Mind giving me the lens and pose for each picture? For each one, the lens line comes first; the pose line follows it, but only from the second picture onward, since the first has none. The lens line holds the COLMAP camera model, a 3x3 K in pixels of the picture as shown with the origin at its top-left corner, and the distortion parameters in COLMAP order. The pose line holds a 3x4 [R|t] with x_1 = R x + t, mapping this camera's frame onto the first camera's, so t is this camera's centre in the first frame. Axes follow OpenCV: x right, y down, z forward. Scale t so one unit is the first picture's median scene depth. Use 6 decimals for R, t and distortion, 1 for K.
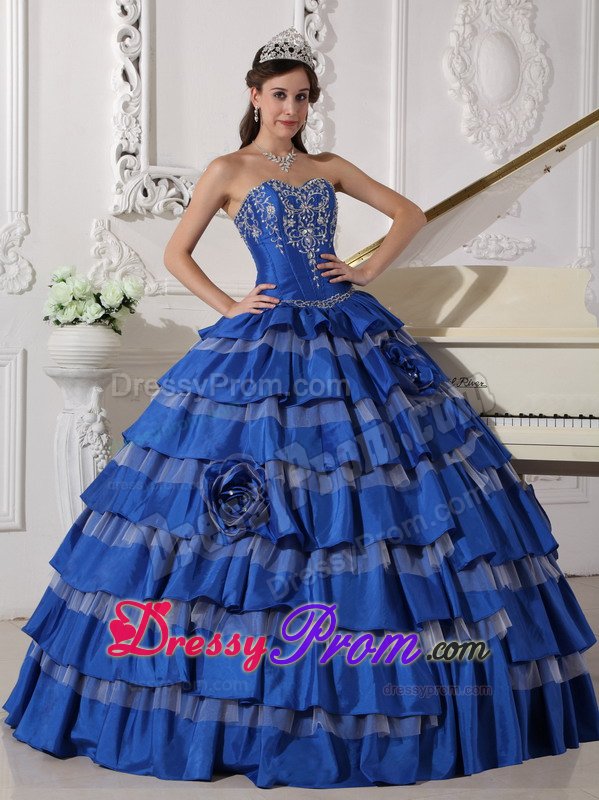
lens RADIAL K [[1309.9, 0, 299.5], [0, 1309.9, 400.0], [0, 0, 1]] dist [0.015652, 0.043900]
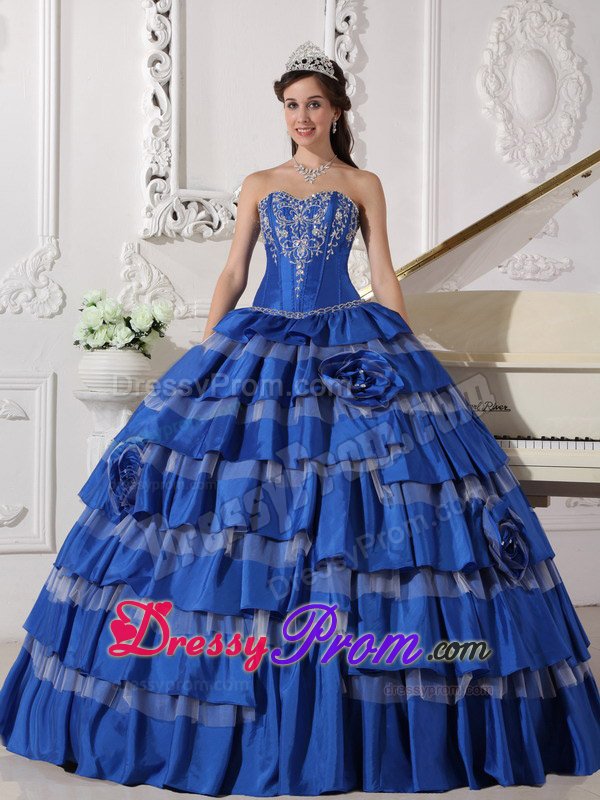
lens RADIAL K [[1469.4, 0, 290.2], [0, 1469.4, 397.7], [0, 0, 1]] dist [-0.021416, 0.035876]
pose [[0.999340, 0.000428, -0.036326, 0.010947], [-0.001146, 0.999805, -0.019736, 0.002335], [0.036310, 0.019765, 0.999145, -0.112942]]
